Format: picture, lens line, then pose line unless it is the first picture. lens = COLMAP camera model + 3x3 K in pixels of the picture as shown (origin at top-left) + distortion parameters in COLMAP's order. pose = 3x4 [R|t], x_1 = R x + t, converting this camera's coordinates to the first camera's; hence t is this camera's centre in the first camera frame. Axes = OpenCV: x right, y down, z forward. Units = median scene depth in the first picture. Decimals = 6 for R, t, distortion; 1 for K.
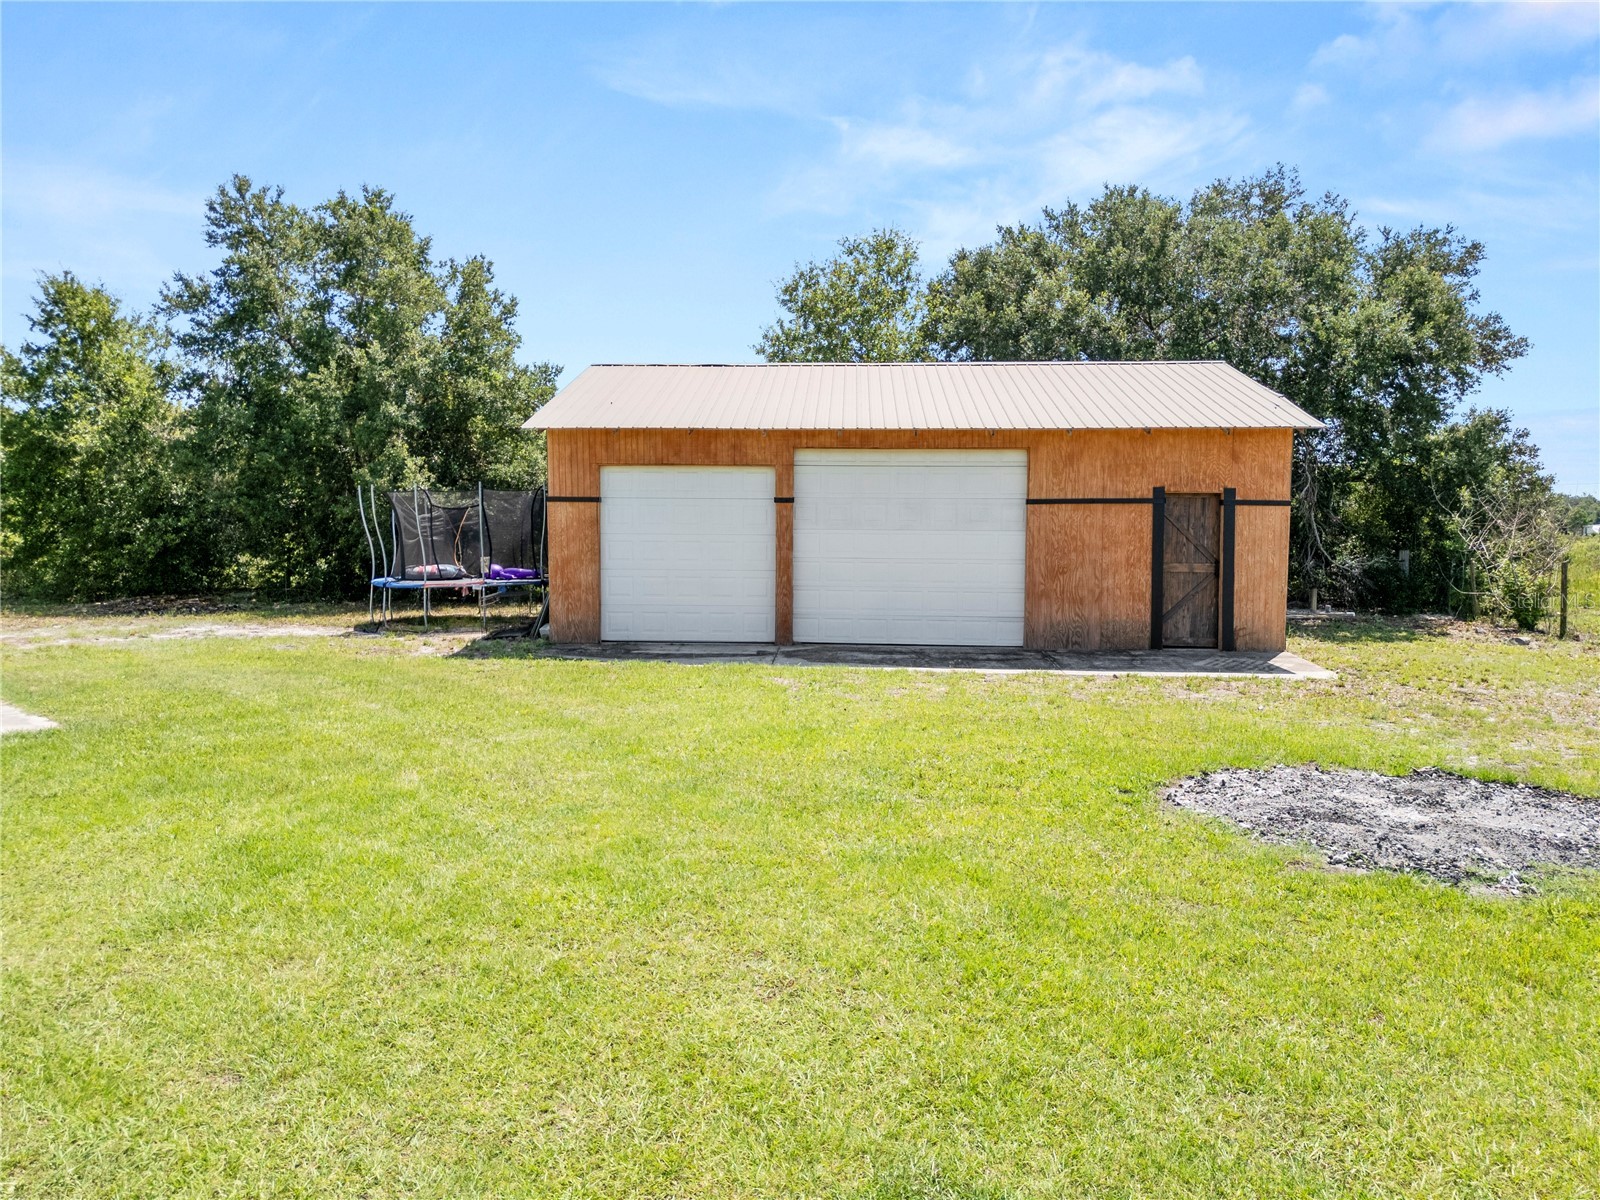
lens RADIAL K [[1115.7, 0, 800.0], [0, 1115.7, 600.0], [0, 0, 1]] dist [0.096714, -0.110872]
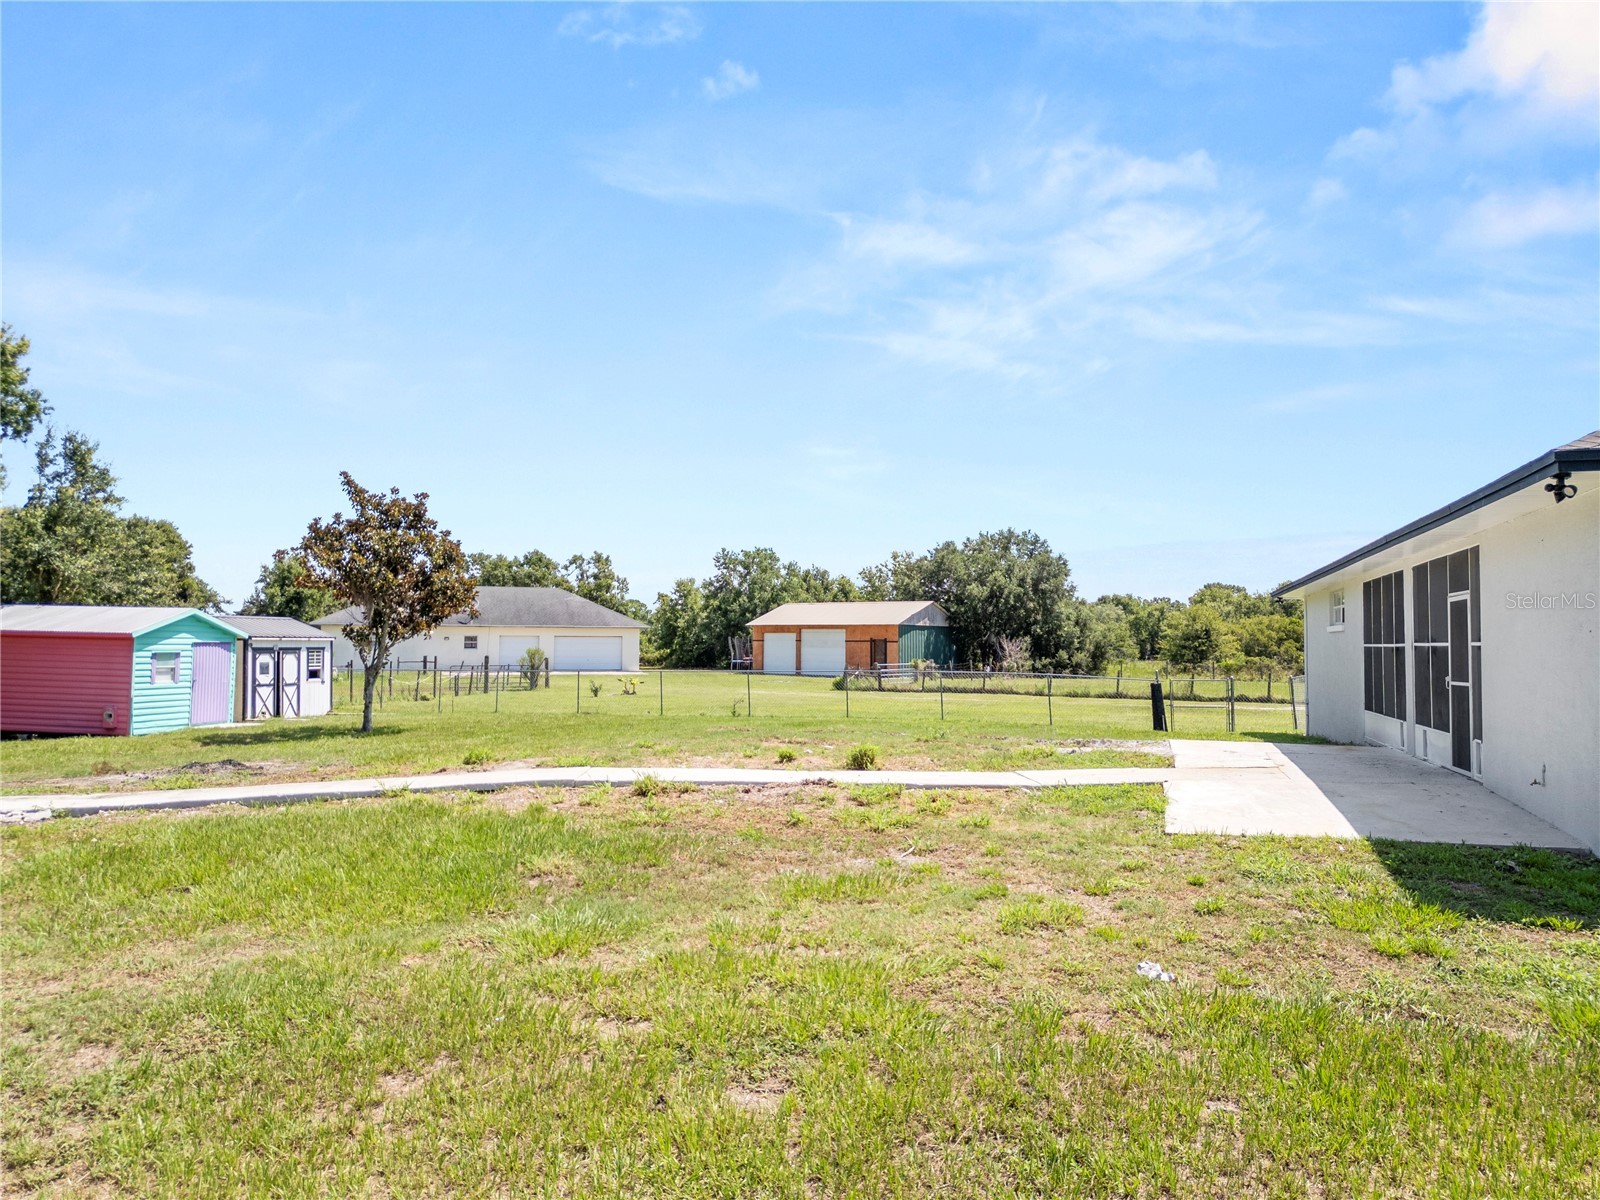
lens RADIAL K [[1115.7, 0, 800.0], [0, 1115.7, 600.0], [0, 0, 1]] dist [0.096714, -0.110872]
pose [[0.854767, -0.019496, -0.518646, 1.776733], [-0.038847, 0.994088, -0.101391, 0.151183], [0.517556, 0.106814, 0.848956, -2.119851]]
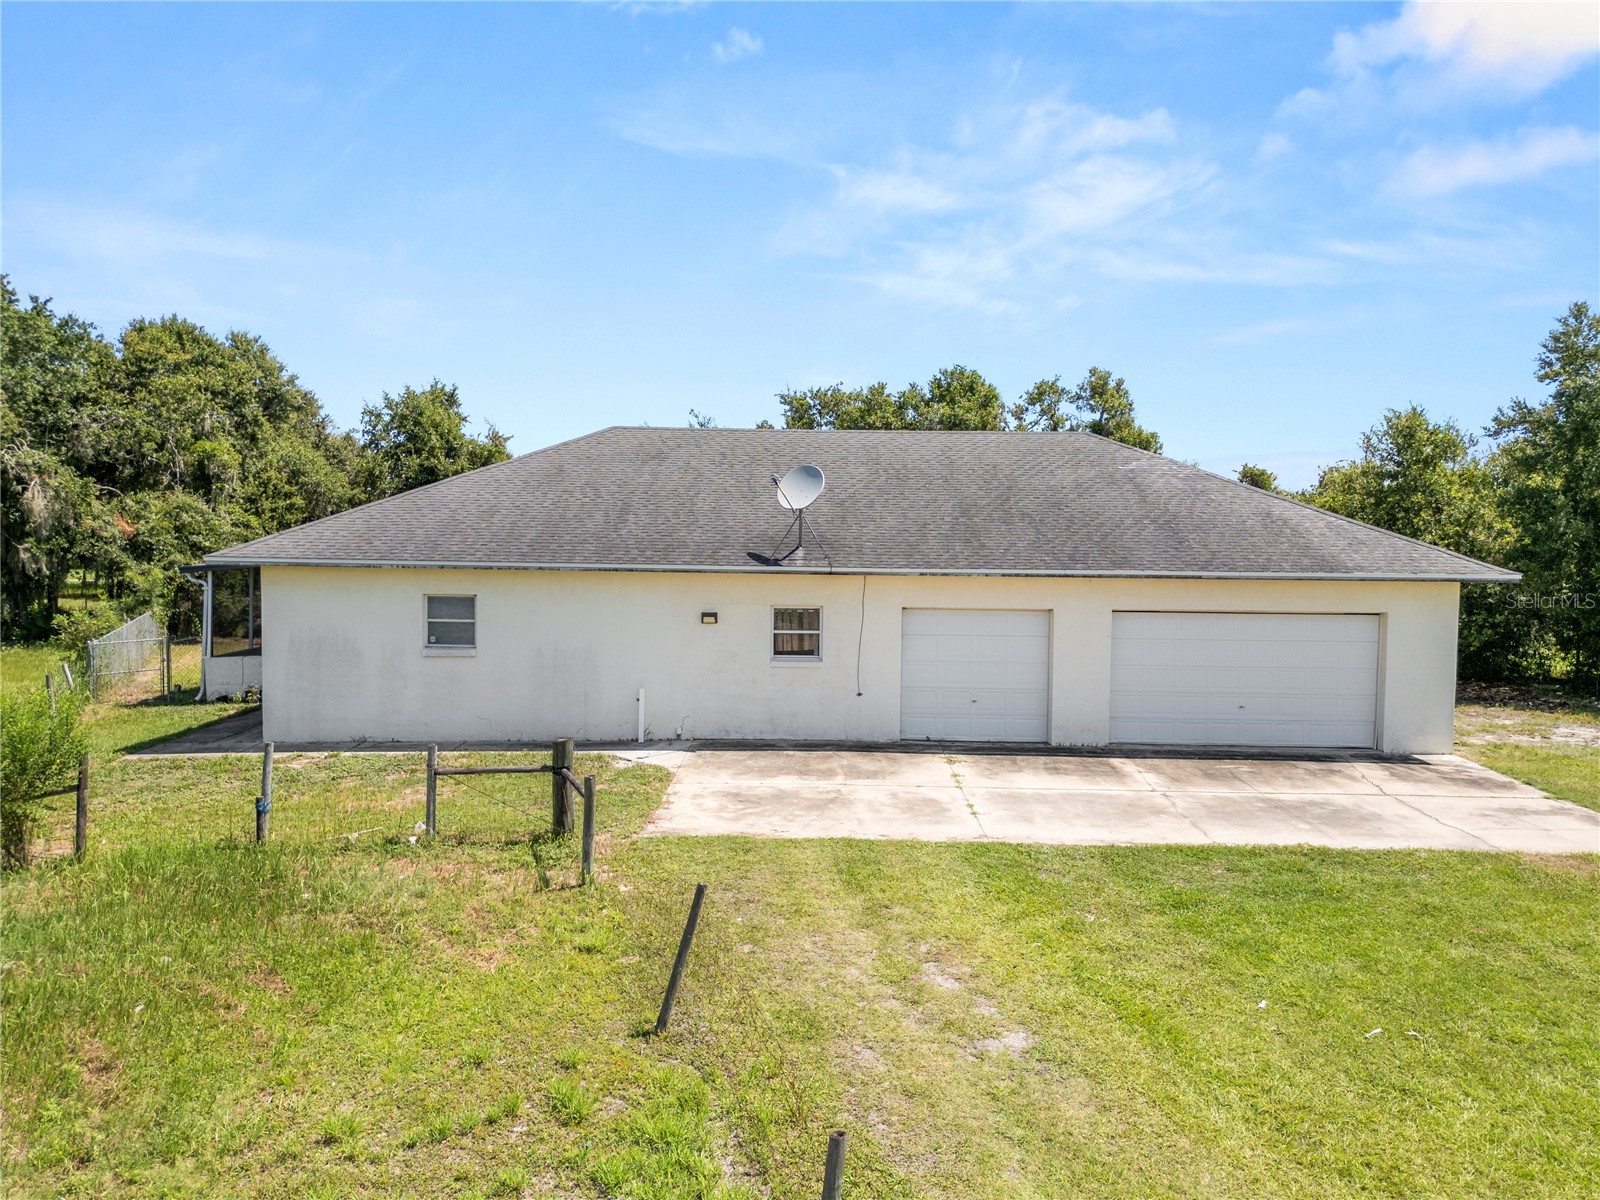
lens RADIAL K [[1115.7, 0, 800.0], [0, 1115.7, 600.0], [0, 0, 1]] dist [0.096714, -0.110872]
pose [[0.655482, 0.043002, -0.753985, -0.176298], [-0.062562, 0.998038, 0.002533, -0.055774], [0.752615, 0.045510, 0.656886, -0.312267]]
